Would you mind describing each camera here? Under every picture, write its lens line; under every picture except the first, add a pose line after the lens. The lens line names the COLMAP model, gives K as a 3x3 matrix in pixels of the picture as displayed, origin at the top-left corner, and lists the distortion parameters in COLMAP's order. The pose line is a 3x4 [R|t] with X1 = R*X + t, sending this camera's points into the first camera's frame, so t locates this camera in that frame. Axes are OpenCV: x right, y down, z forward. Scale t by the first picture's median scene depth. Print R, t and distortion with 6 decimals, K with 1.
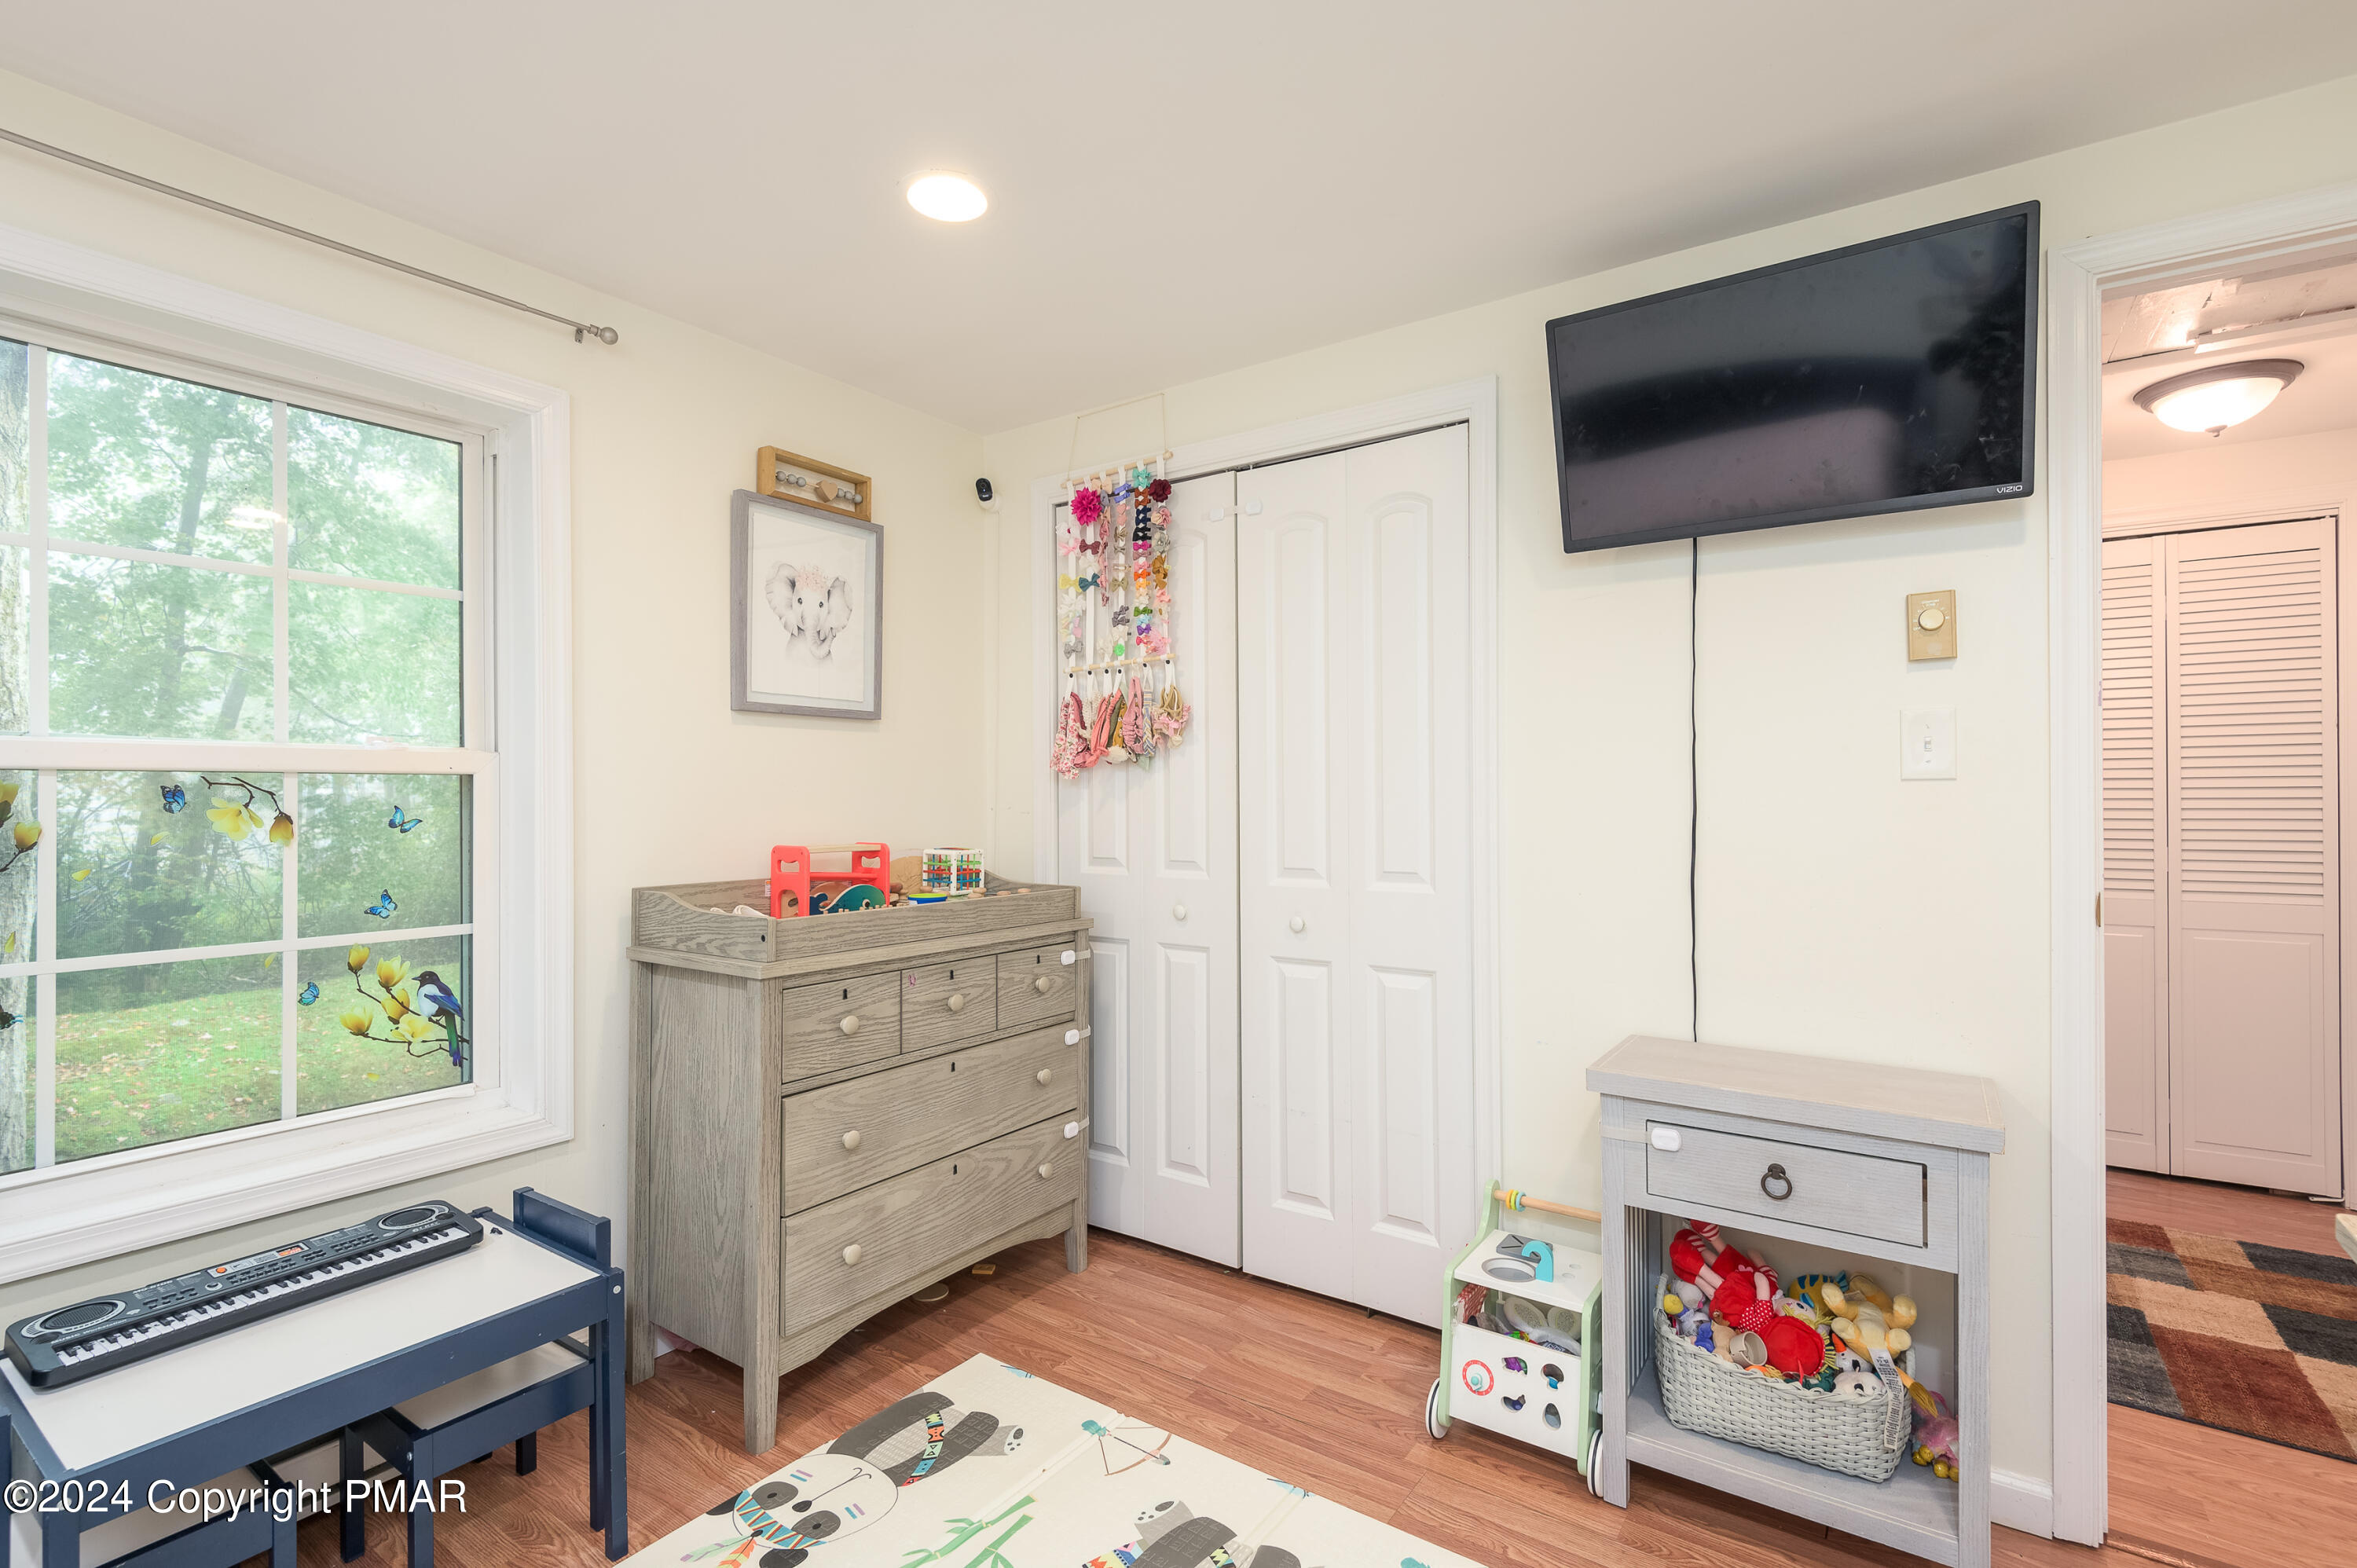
lens RADIAL K [[1079.9, 0, 1178.5], [0, 1079.9, 784.0], [0, 0, 1]] dist [0.057759, -0.000382]
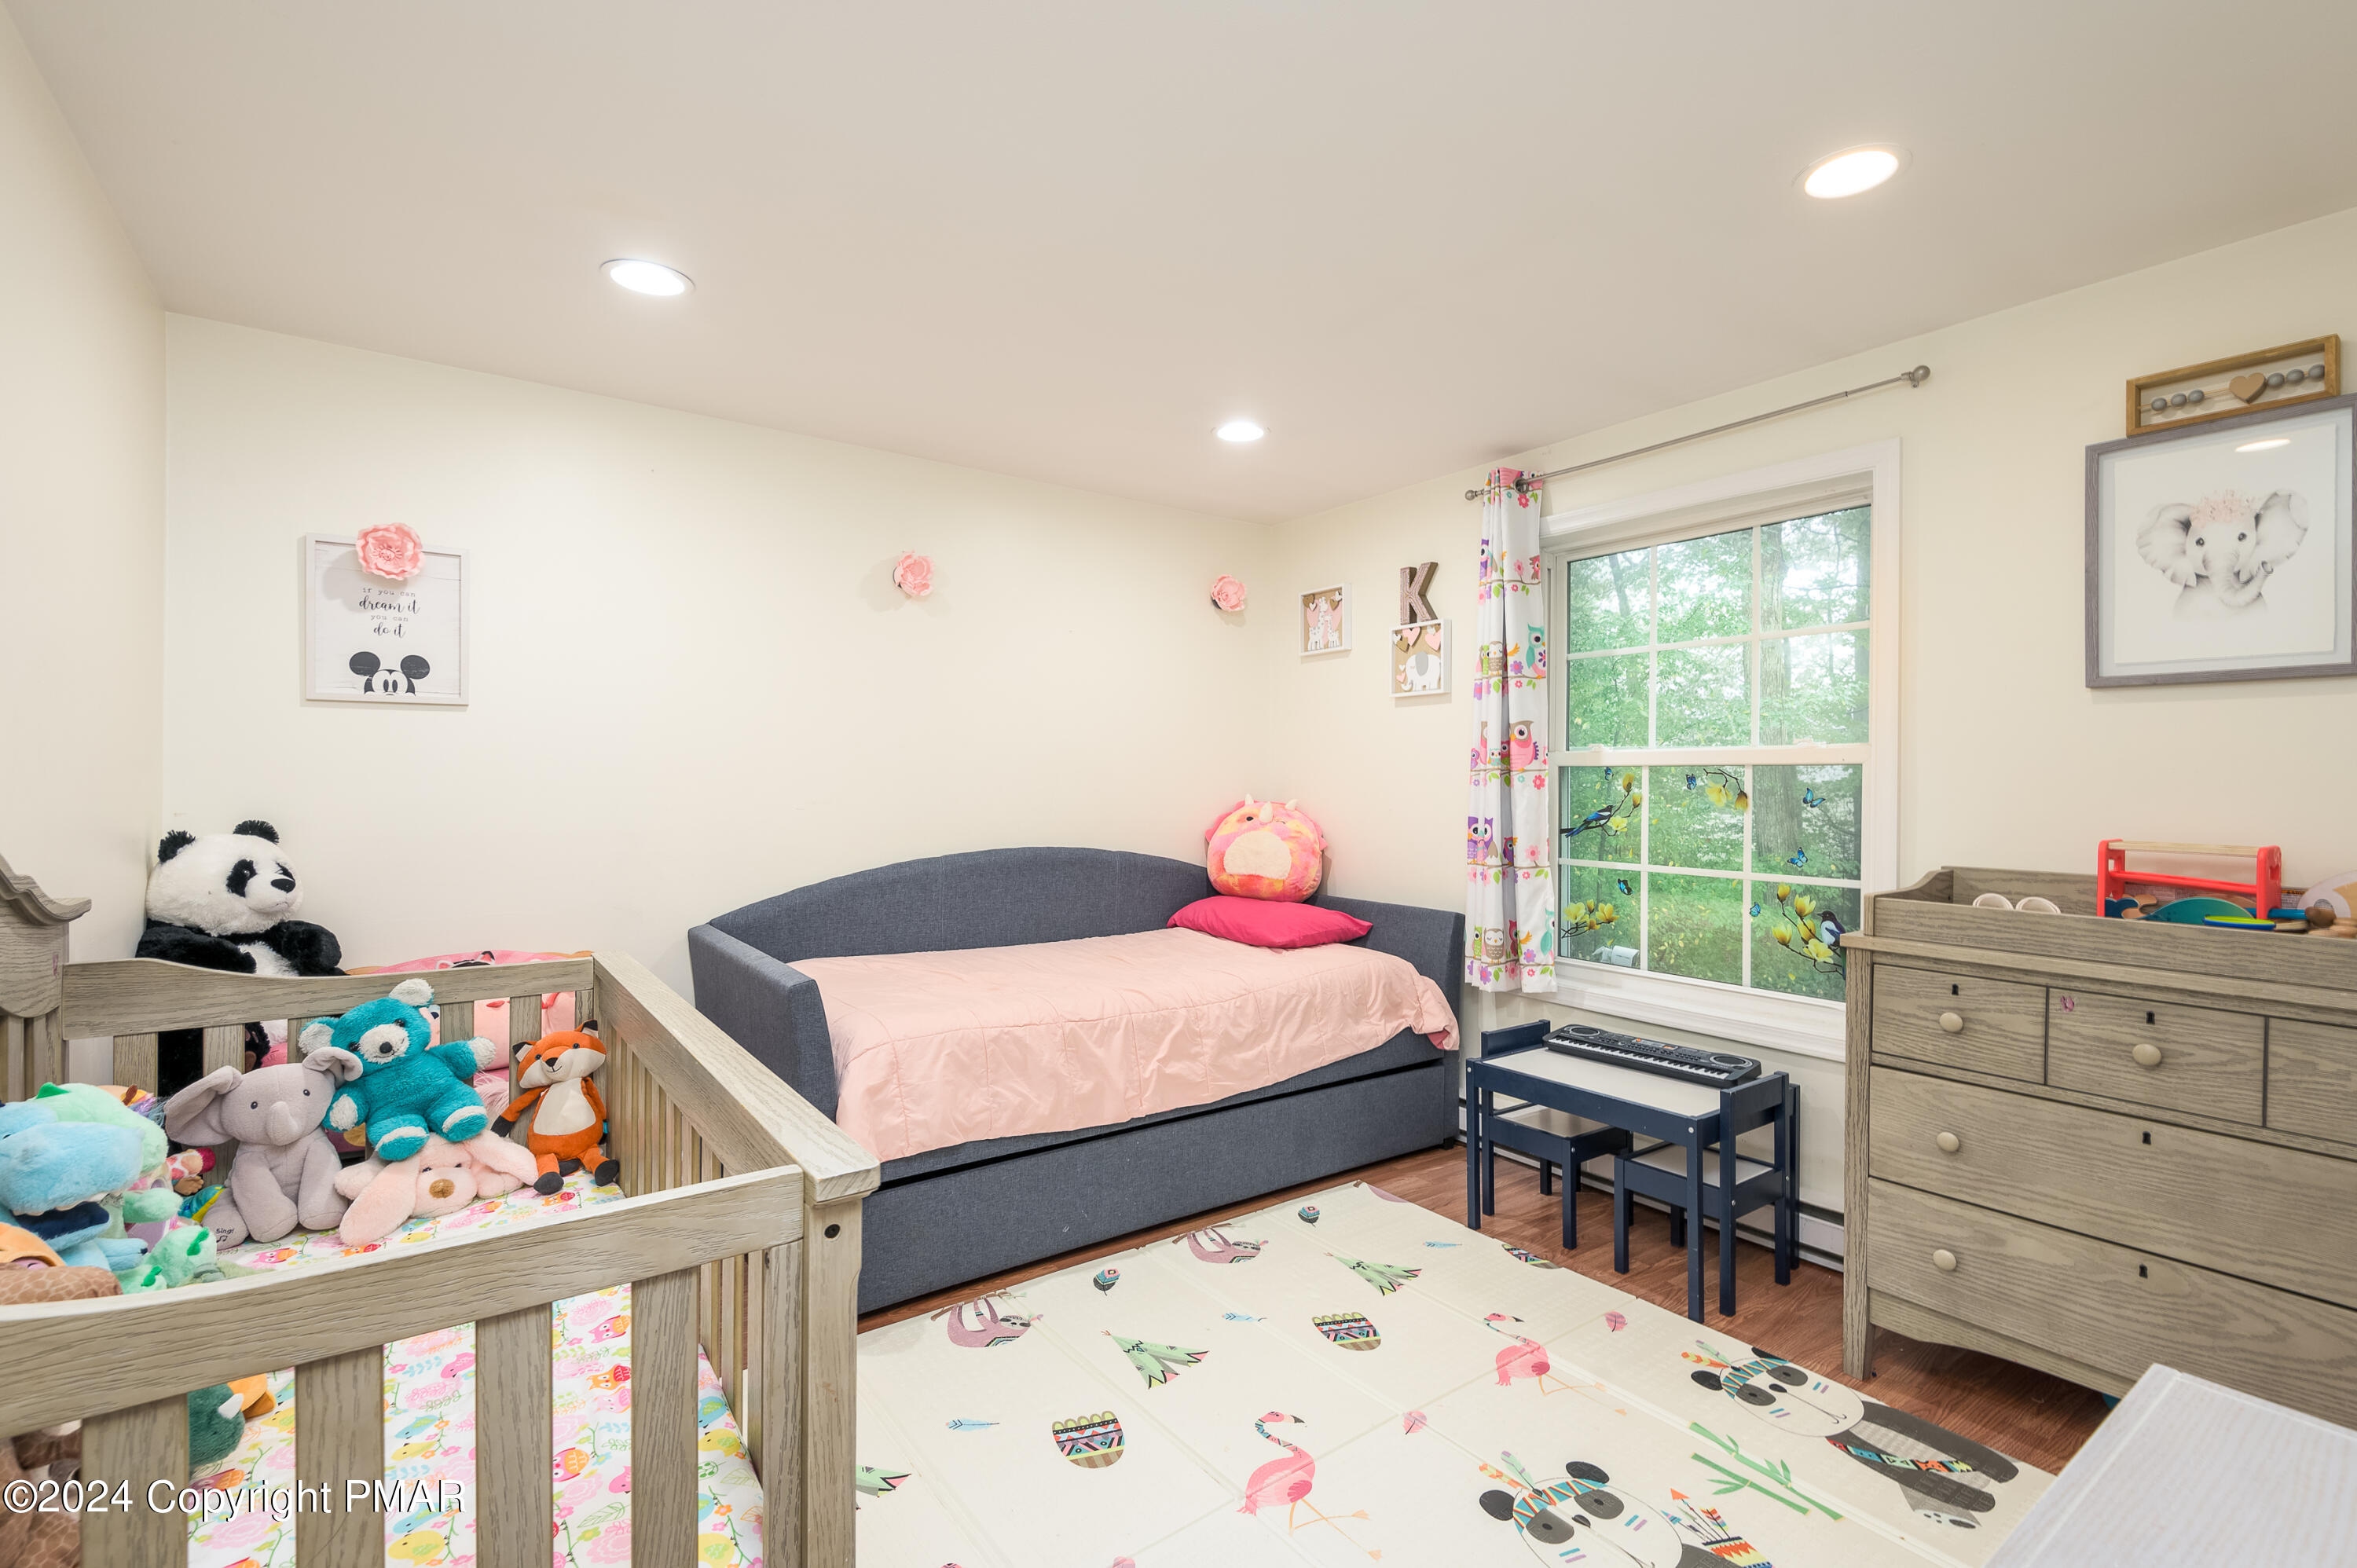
lens RADIAL K [[1058.8, 0, 1188.1], [0, 1058.8, 806.4], [0, 0, 1]] dist [-0.000268, -0.000356]
pose [[-0.297361, 0.021601, -0.954521, 0.752139], [-0.001193, 0.999735, 0.022996, 0.012700], [0.954765, 0.007976, -0.297256, 0.620908]]
